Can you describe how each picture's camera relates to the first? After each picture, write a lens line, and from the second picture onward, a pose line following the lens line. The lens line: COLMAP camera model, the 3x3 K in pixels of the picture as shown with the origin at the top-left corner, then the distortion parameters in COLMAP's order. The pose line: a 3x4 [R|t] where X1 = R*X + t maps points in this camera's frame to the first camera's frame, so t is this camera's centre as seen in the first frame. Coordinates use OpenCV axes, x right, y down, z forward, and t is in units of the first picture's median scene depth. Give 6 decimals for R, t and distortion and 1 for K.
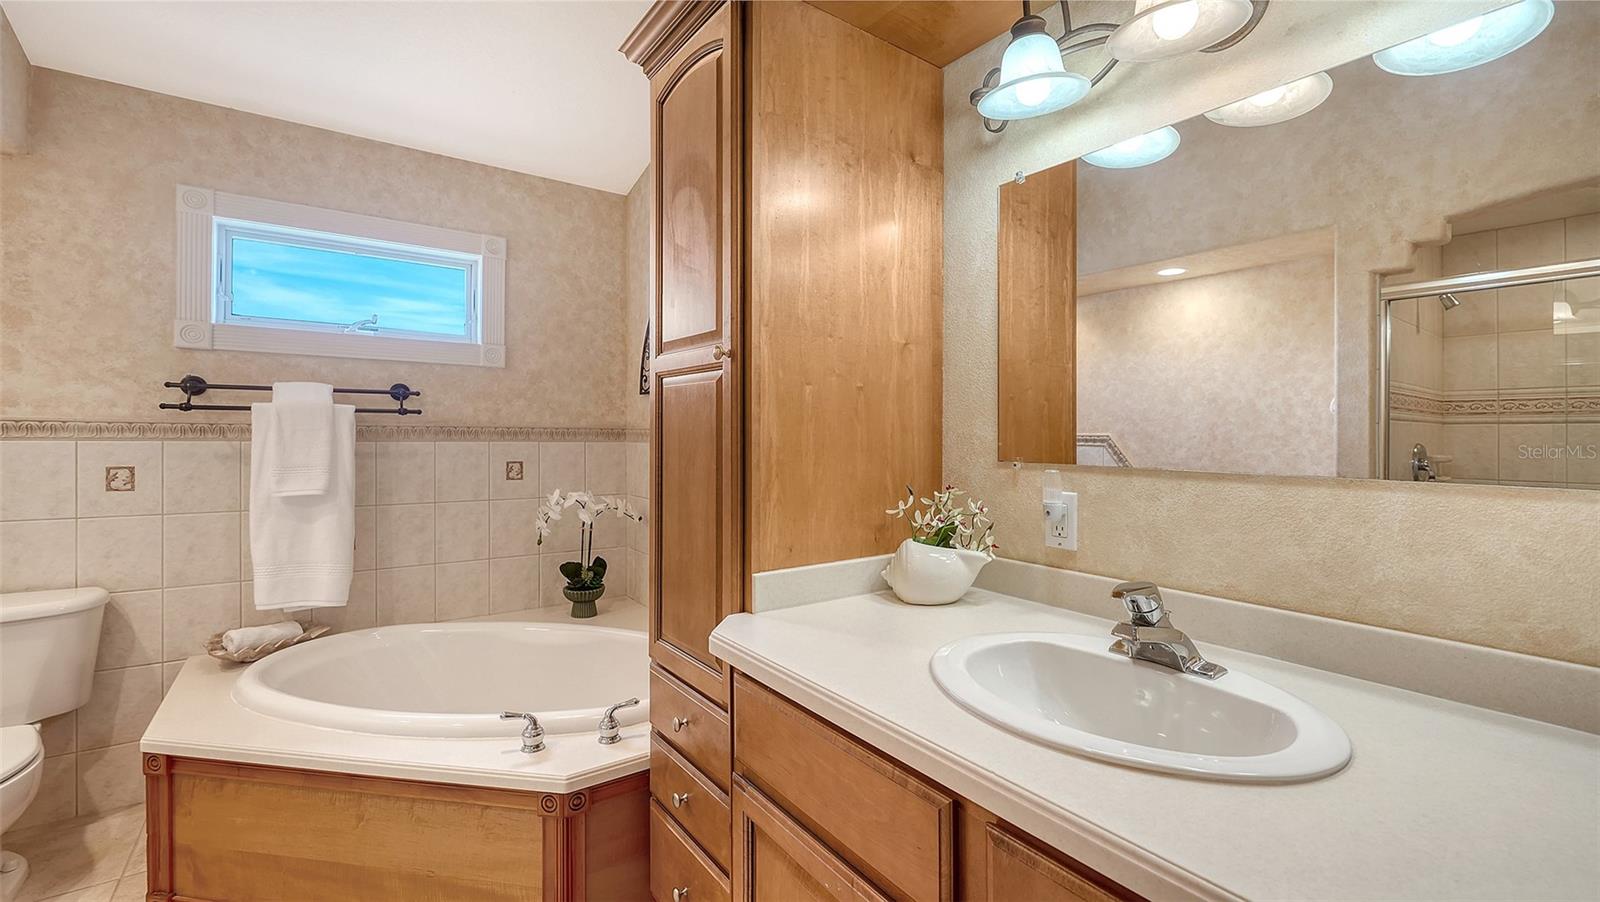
lens RADIAL K [[672.7, 0, 804.0], [0, 672.7, 434.3], [0, 0, 1]] dist [-0.000269, -0.001521]
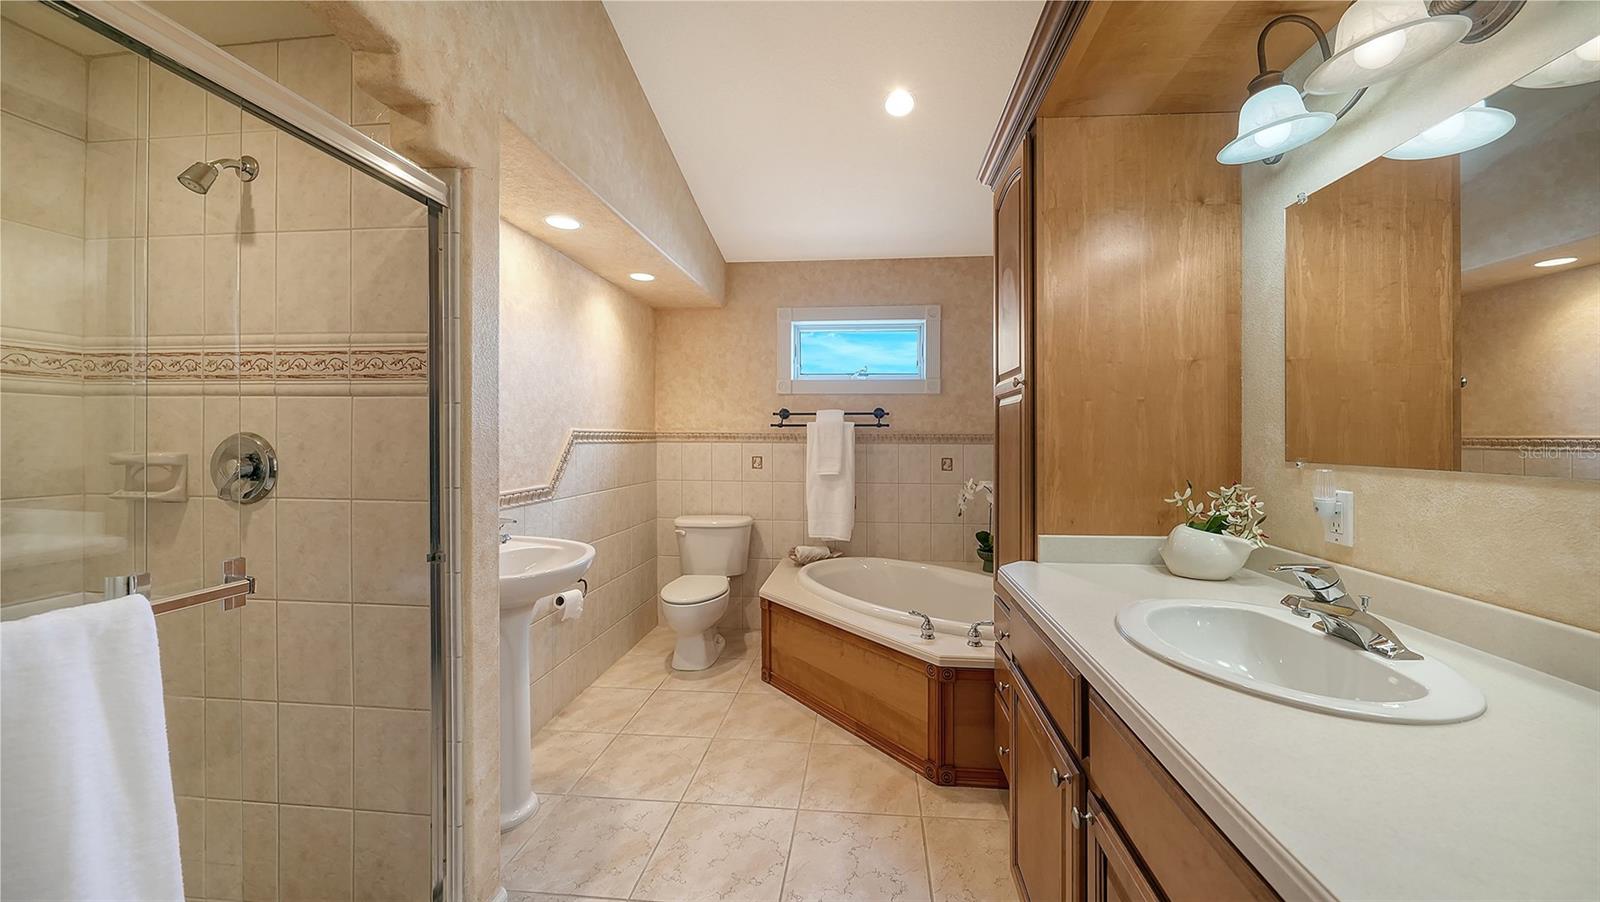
lens RADIAL K [[553.1, 0, 802.9], [0, 553.1, 443.7], [0, 0, 1]] dist [-0.001683, -0.000400]
pose [[0.736811, 0.001652, -0.676097, 0.264112], [0.002978, 0.999979, 0.005688, 0.003257], [0.676092, -0.006204, 0.736791, -0.156877]]
